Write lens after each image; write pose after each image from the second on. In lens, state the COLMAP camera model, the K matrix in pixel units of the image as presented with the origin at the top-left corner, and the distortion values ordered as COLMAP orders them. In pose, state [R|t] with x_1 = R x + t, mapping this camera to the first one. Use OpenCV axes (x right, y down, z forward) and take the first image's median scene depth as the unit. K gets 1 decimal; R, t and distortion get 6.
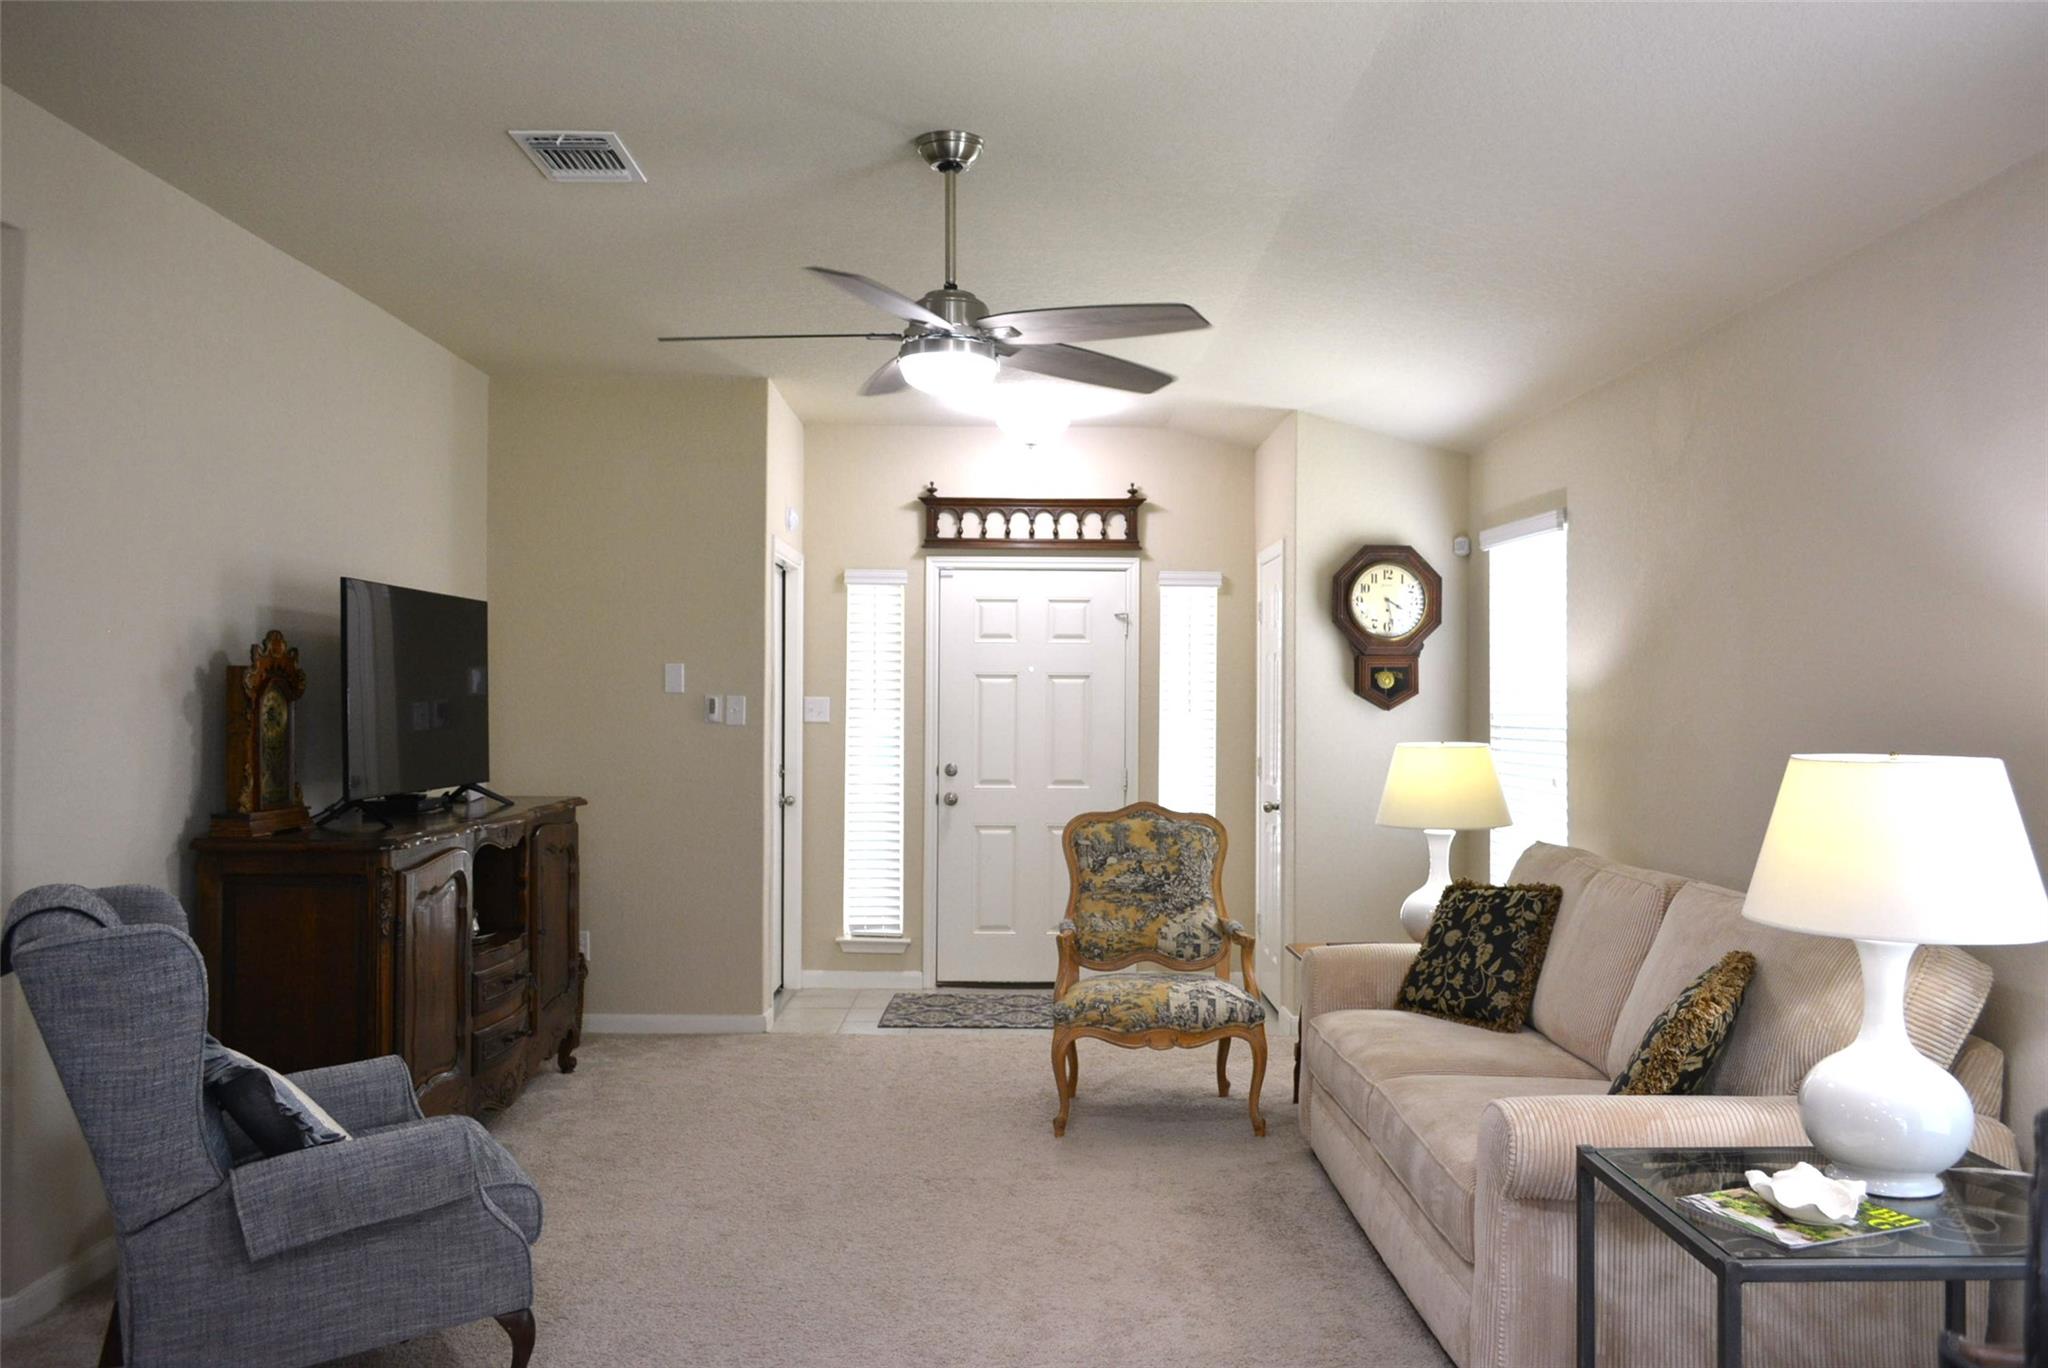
lens RADIAL K [[1596.5, 0, 1035.8], [0, 1596.5, 682.9], [0, 0, 1]] dist [-0.011352, 0.000733]
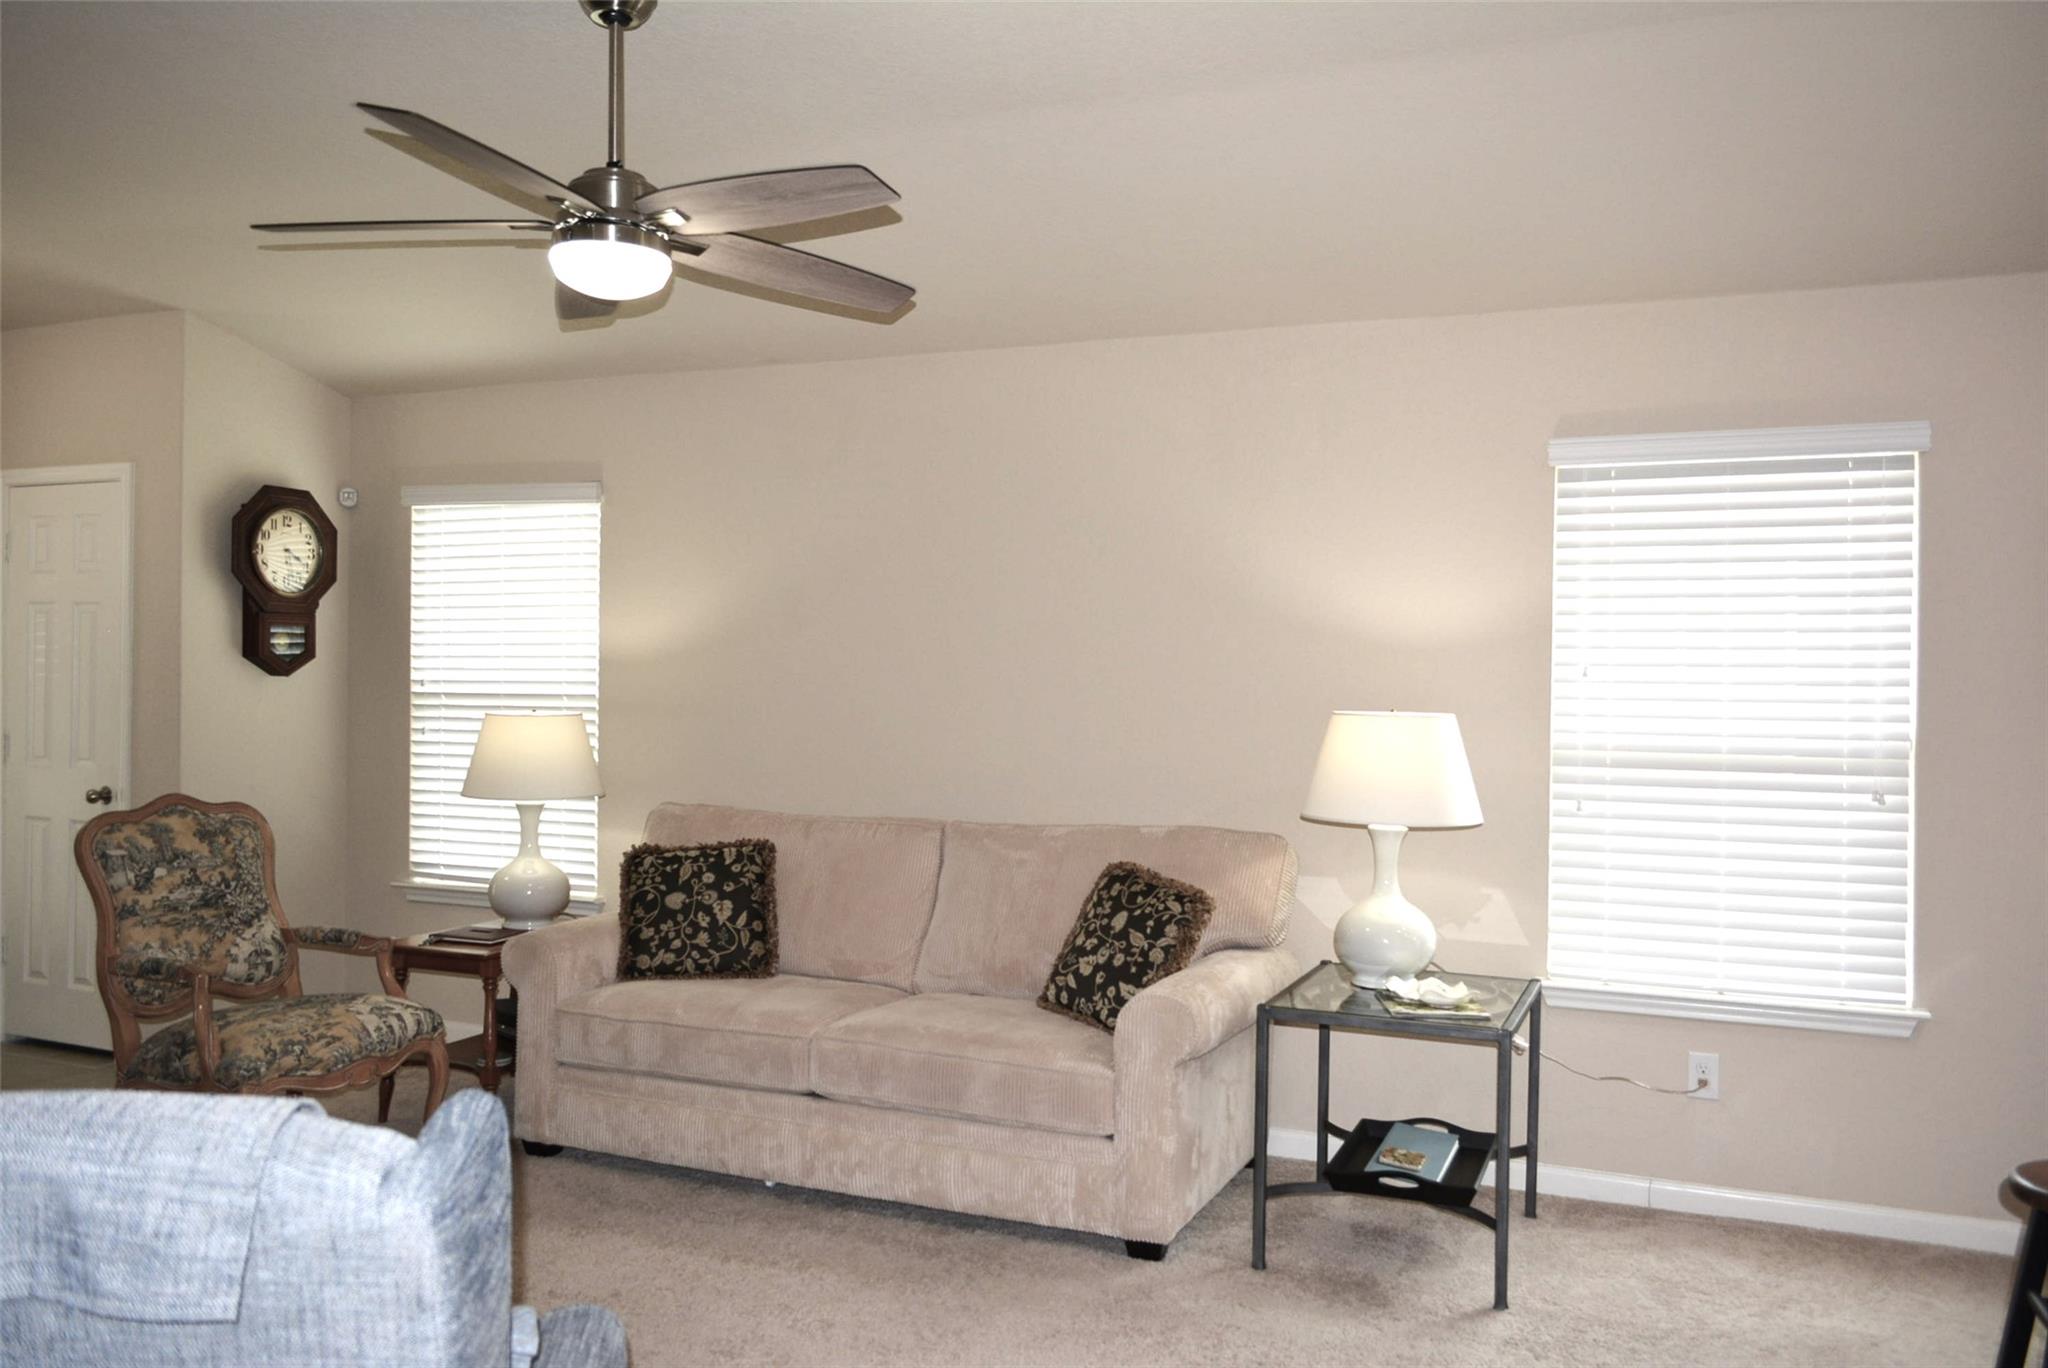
lens RADIAL K [[1596.5, 0, 1035.8], [0, 1596.5, 682.9], [0, 0, 1]] dist [-0.011352, 0.000733]
pose [[0.416541, -0.000902, 0.909117, -0.477740], [-0.020668, 0.999732, 0.010462, 0.003686], [-0.908882, -0.023147, 0.416410, 0.304724]]
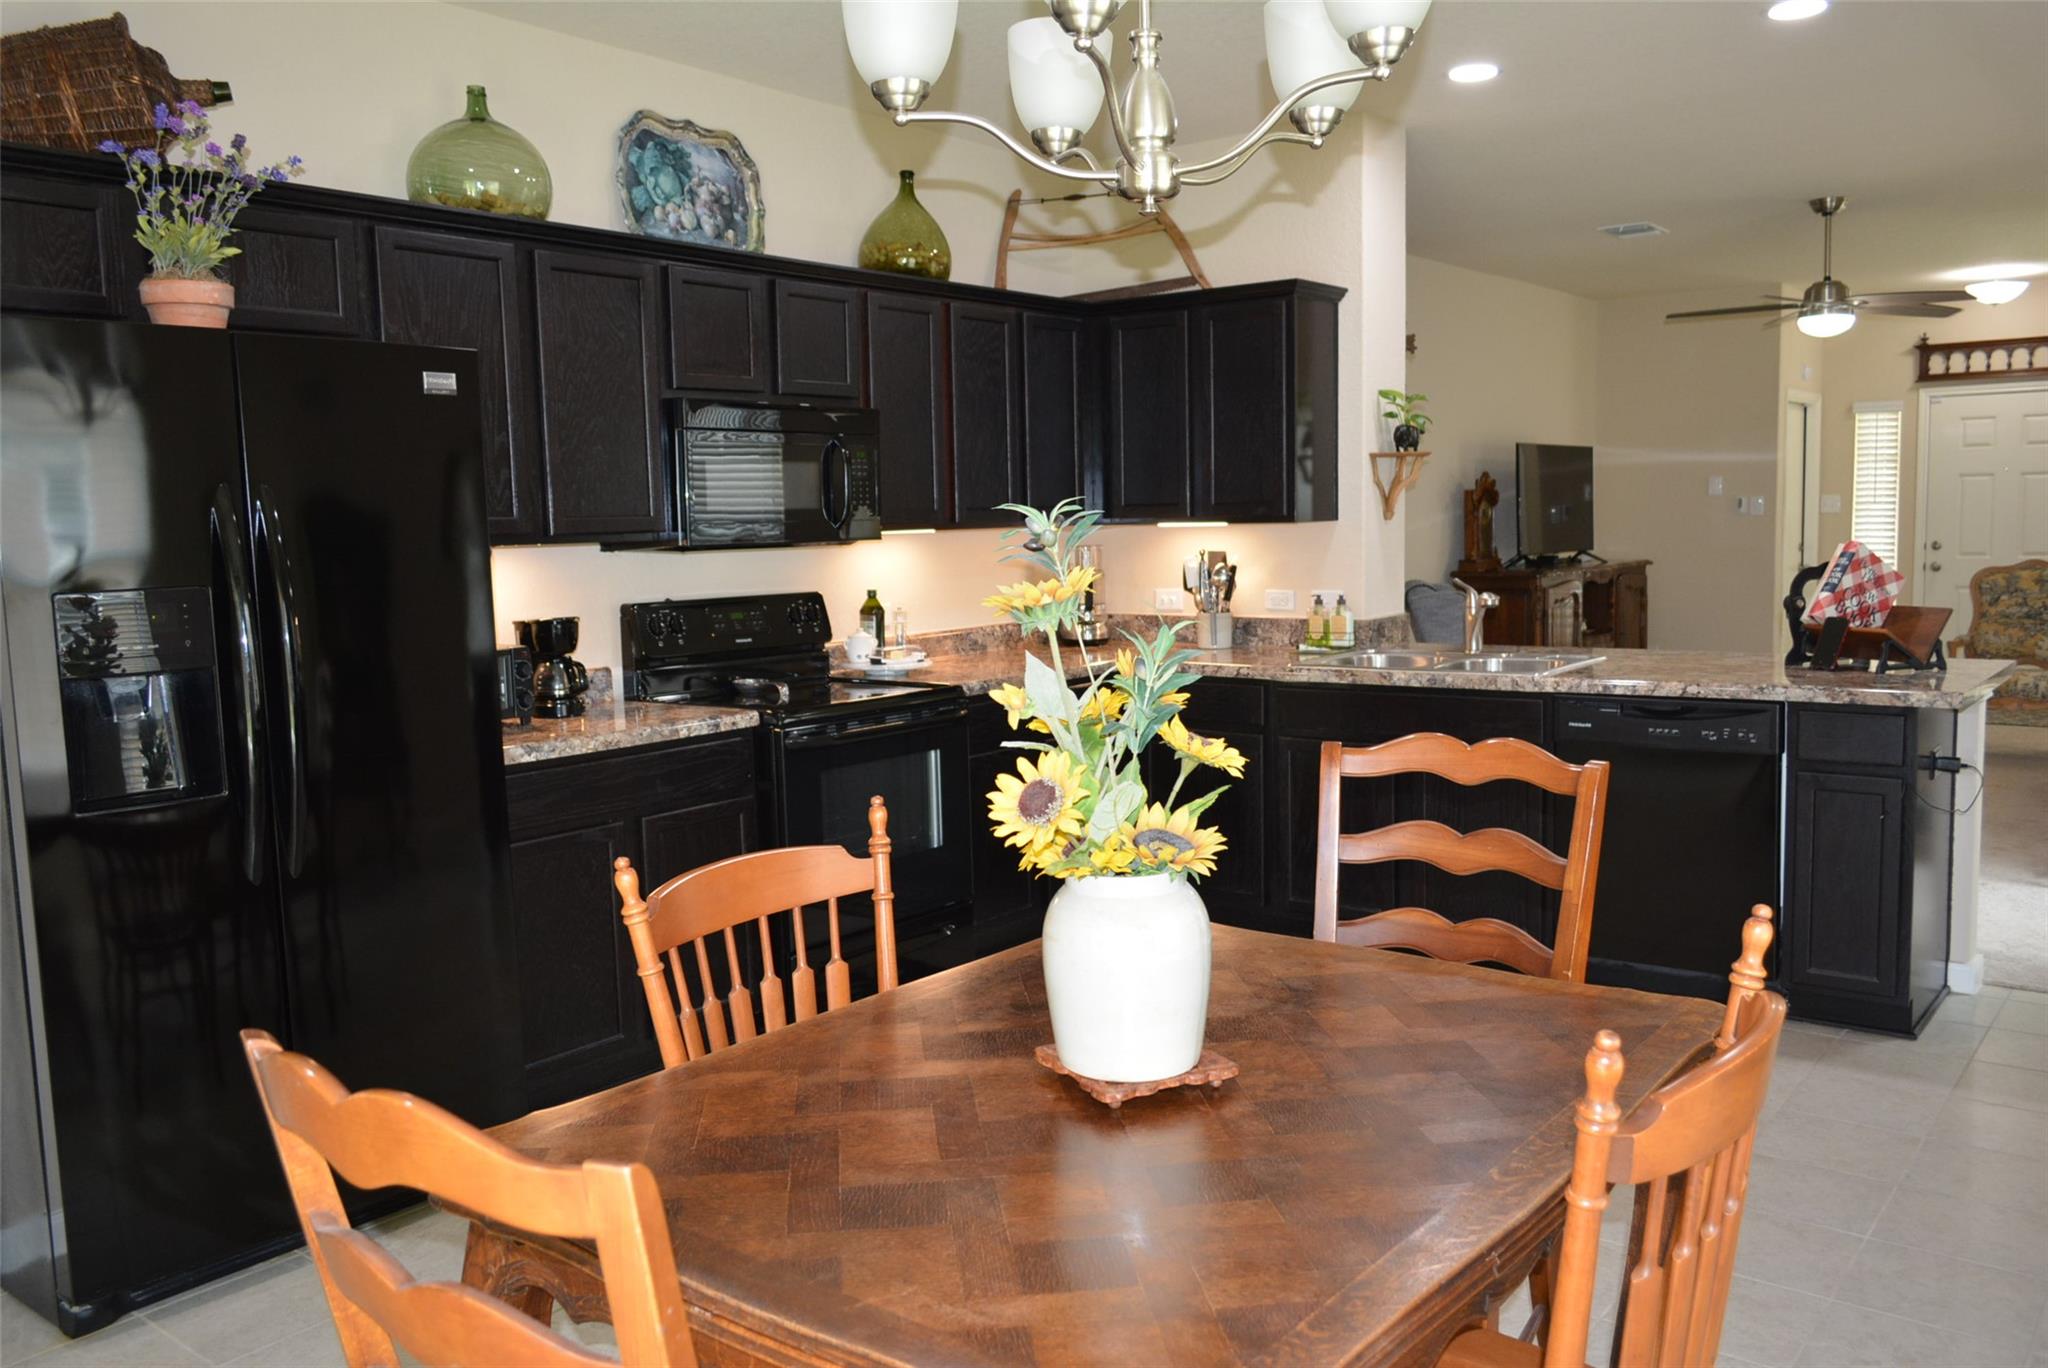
lens RADIAL K [[1577.2, 0, 1024.0], [0, 1577.2, 684.0], [0, 0, 1]] dist [-0.007634, -0.005352]
pose [[0.769562, 0.042065, -0.637185, 0.288589], [0.036092, 0.993368, 0.109170, -0.003662], [0.637551, -0.107010, 0.762940, -0.747459]]
